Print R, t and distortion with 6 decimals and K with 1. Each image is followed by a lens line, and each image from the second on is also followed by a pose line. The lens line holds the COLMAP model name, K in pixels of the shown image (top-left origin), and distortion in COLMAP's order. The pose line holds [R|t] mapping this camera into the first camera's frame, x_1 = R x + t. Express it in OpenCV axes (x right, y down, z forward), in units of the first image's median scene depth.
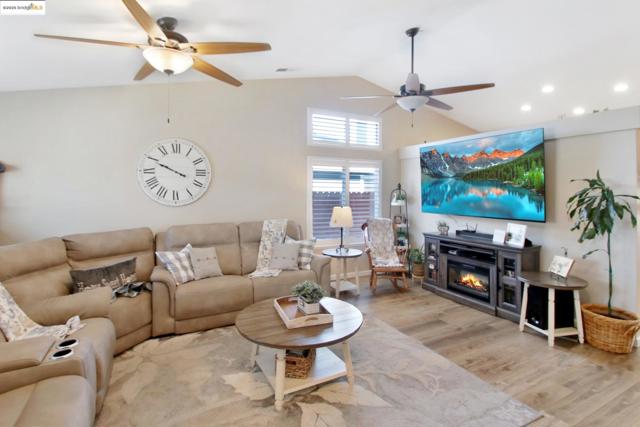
lens RADIAL K [[327.9, 0, 320.8], [0, 327.9, 189.8], [0, 0, 1]] dist [0.029610, -0.000129]
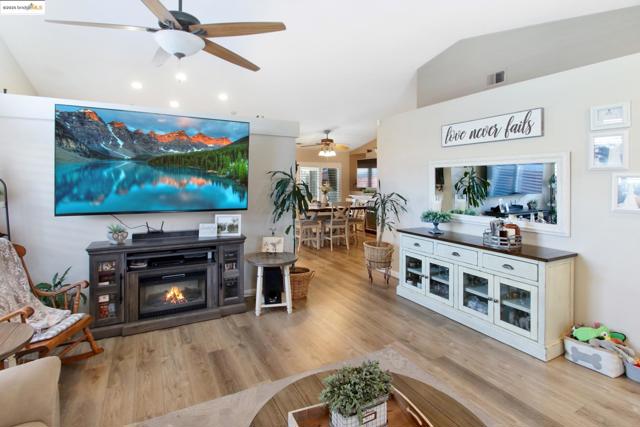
lens RADIAL K [[324.1, 0, 315.2], [0, 324.1, 189.7], [0, 0, 1]] dist [-0.000873, -0.001228]
pose [[-0.027966, -0.025023, 0.999296, -0.322806], [-0.021062, 0.999479, 0.024439, 0.000194], [-0.999387, -0.020364, -0.028478, 0.683209]]
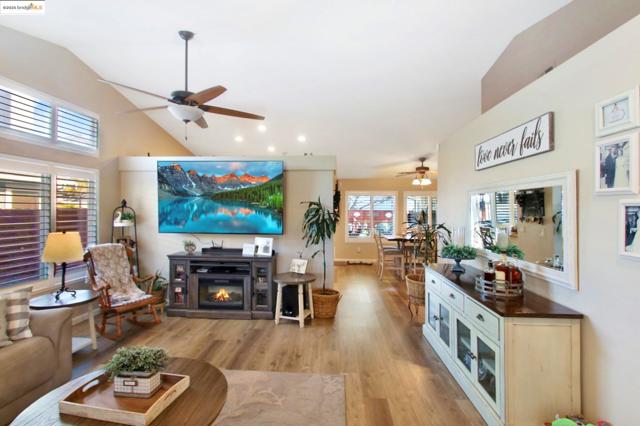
lens RADIAL K [[312.4, 0, 320.0], [0, 312.4, 213.0], [0, 0, 1]] dist [0.001274, -0.000684]
pose [[0.506543, -0.007389, 0.862183, -0.252560], [-0.016939, 0.999685, 0.018520, -0.011696], [-0.862048, -0.023986, 0.506259, 0.224331]]
